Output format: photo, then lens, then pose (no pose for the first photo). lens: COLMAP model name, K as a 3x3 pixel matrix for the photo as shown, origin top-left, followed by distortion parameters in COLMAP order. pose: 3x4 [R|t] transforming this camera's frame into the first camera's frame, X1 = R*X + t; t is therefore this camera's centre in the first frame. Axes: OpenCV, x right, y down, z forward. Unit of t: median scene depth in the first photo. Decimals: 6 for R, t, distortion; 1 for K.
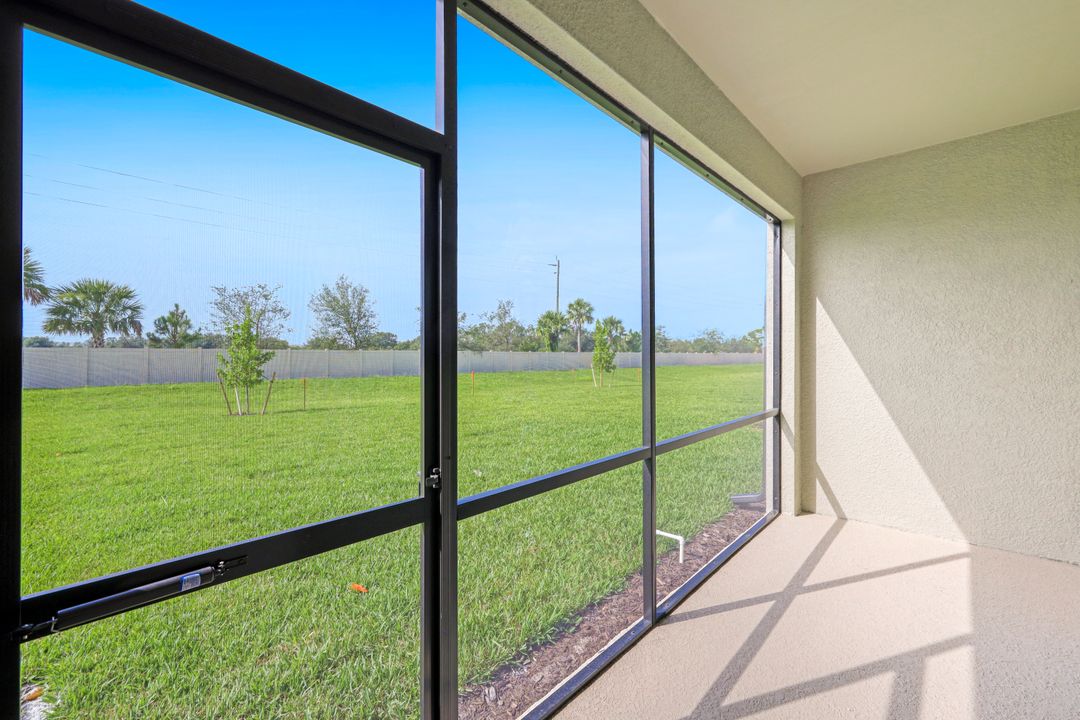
lens RADIAL K [[431.7, 0, 541.6], [0, 431.7, 355.8], [0, 0, 1]] dist [-0.003314, -0.000214]
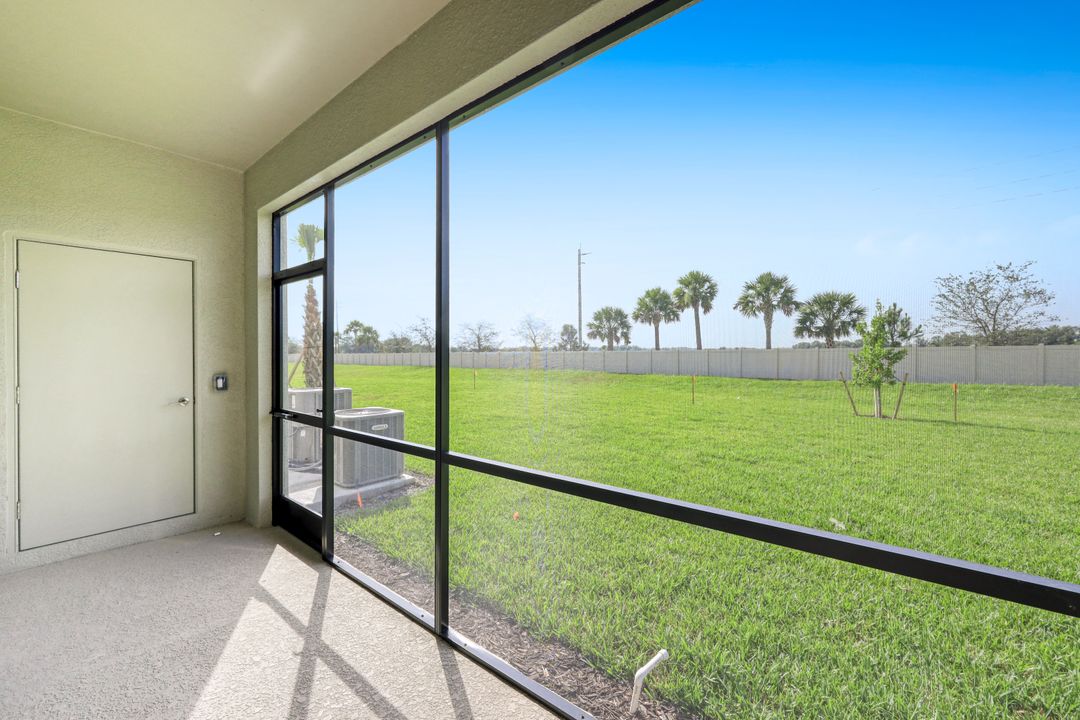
lens RADIAL K [[439.5, 0, 538.9], [0, 439.5, 354.5], [0, 0, 1]] dist [-0.001323, -0.000174]
pose [[0.030755, -0.001830, -0.999525, 0.168740], [0.003095, 0.999994, -0.001736, -0.000840], [0.999522, -0.003040, 0.030760, 0.153320]]
